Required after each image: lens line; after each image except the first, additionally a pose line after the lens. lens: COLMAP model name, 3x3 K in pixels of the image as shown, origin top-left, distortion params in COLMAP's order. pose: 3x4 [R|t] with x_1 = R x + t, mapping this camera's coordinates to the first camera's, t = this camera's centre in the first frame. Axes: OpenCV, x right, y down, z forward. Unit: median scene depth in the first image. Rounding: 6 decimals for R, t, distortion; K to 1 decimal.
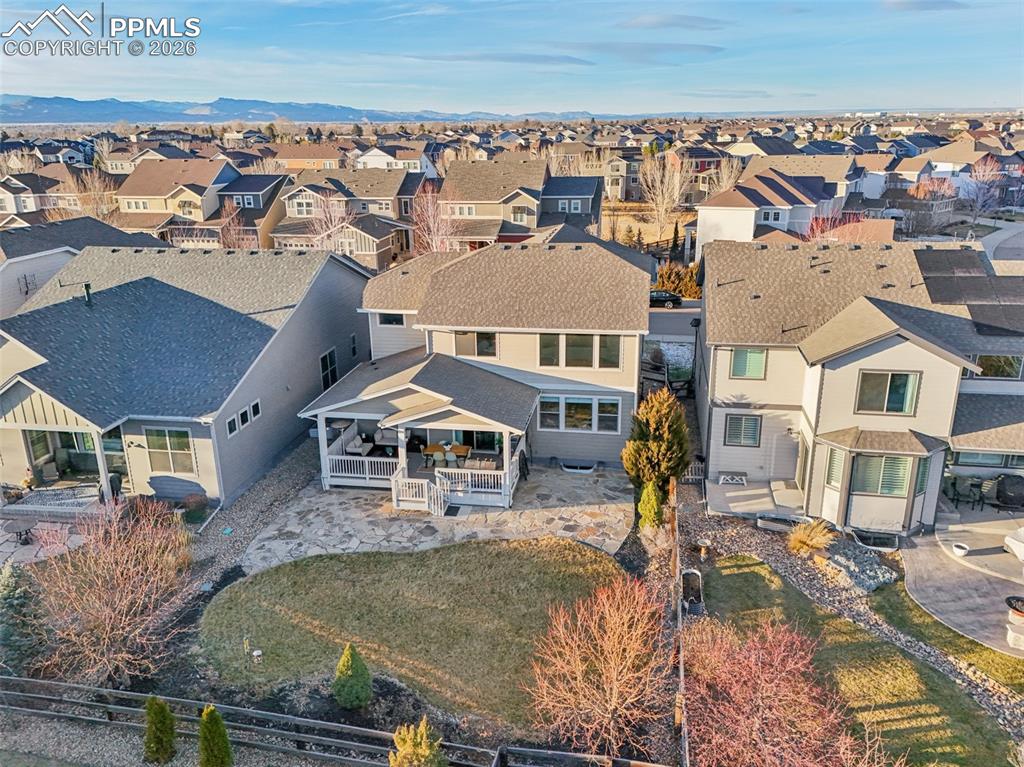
lens RADIAL K [[754.0, 0, 512.0], [0, 754.0, 383.5], [0, 0, 1]] dist [0.084748, -0.087014]
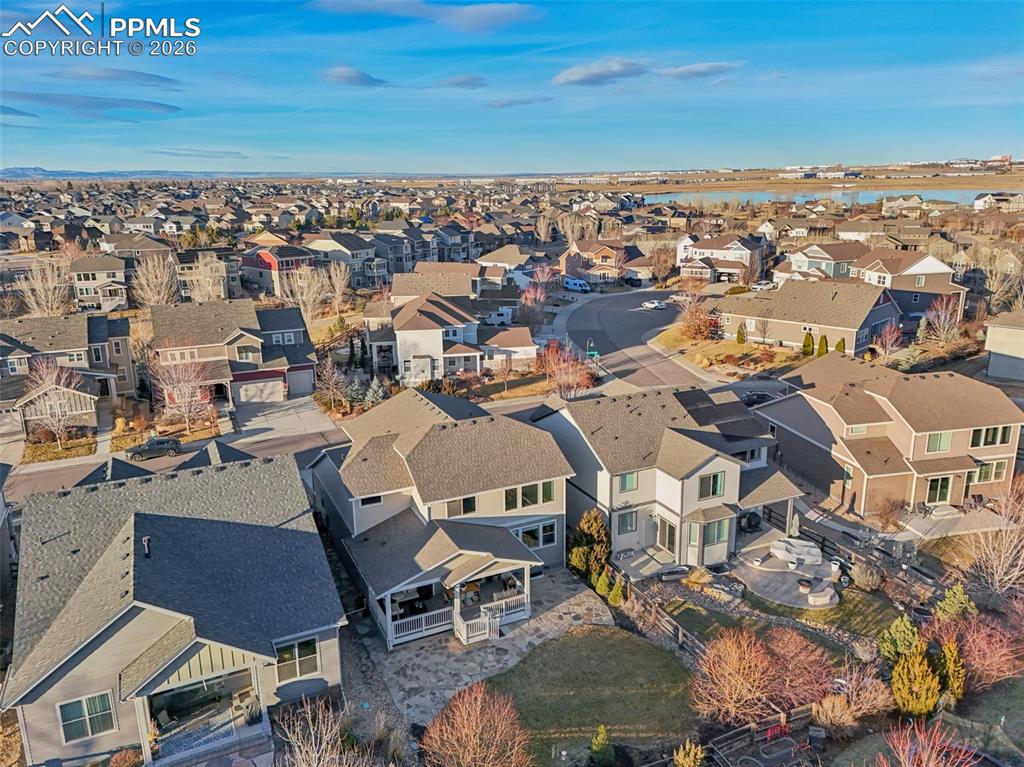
lens RADIAL K [[754.0, 0, 512.0], [0, 754.0, 383.5], [0, 0, 1]] dist [0.084748, -0.087014]
pose [[0.814879, -0.139004, 0.562717, -0.749871], [0.181359, 0.983219, -0.019750, -0.238751], [-0.550528, 0.118148, 0.826414, -0.209305]]
